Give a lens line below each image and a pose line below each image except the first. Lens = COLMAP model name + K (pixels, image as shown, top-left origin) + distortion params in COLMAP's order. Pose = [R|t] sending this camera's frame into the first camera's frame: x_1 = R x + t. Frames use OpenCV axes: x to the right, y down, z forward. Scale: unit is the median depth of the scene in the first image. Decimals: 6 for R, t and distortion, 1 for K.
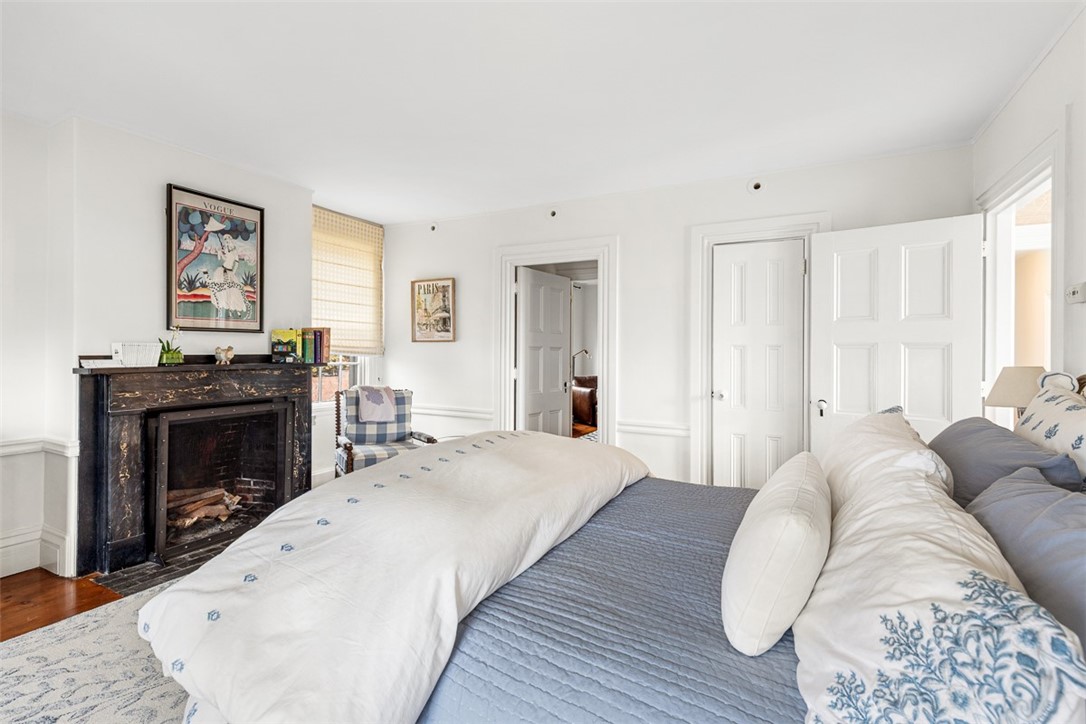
lens RADIAL K [[490.0, 0, 539.3], [0, 490.0, 365.6], [0, 0, 1]] dist [0.002374, -0.001294]
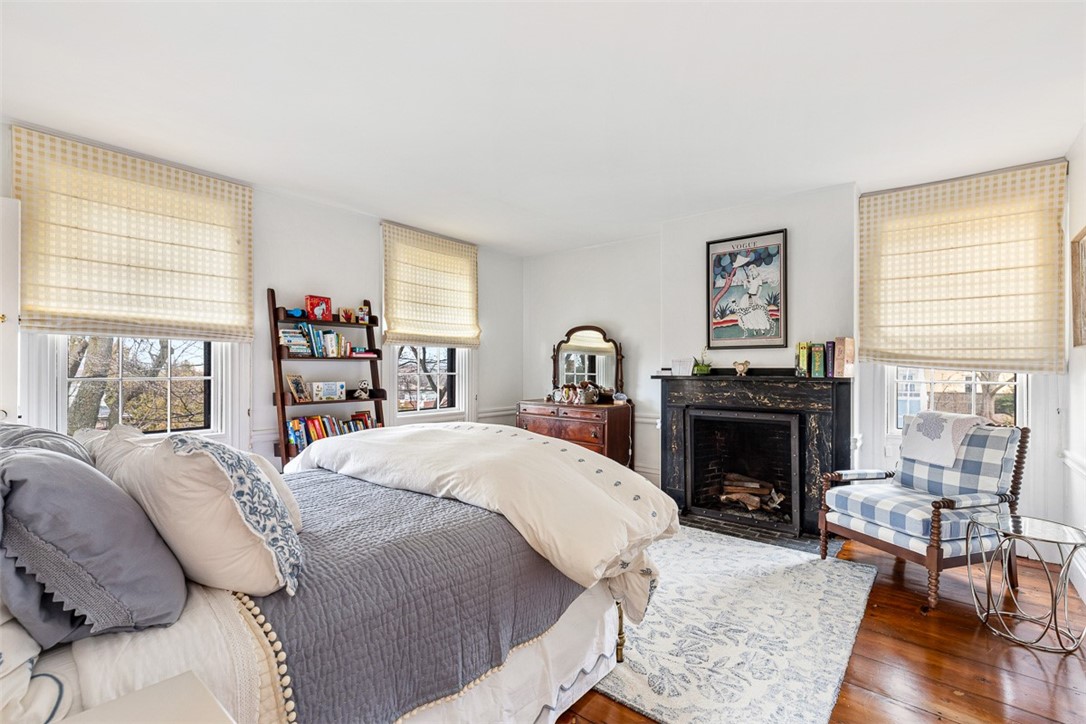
lens RADIAL K [[490.0, 0, 539.3], [0, 490.0, 365.6], [0, 0, 1]] dist [0.002374, -0.001294]
pose [[-0.185289, -0.002127, -0.982682, 0.610562], [-0.027693, 0.999612, 0.003058, -0.017471], [0.982294, 0.027780, -0.185276, 0.732787]]
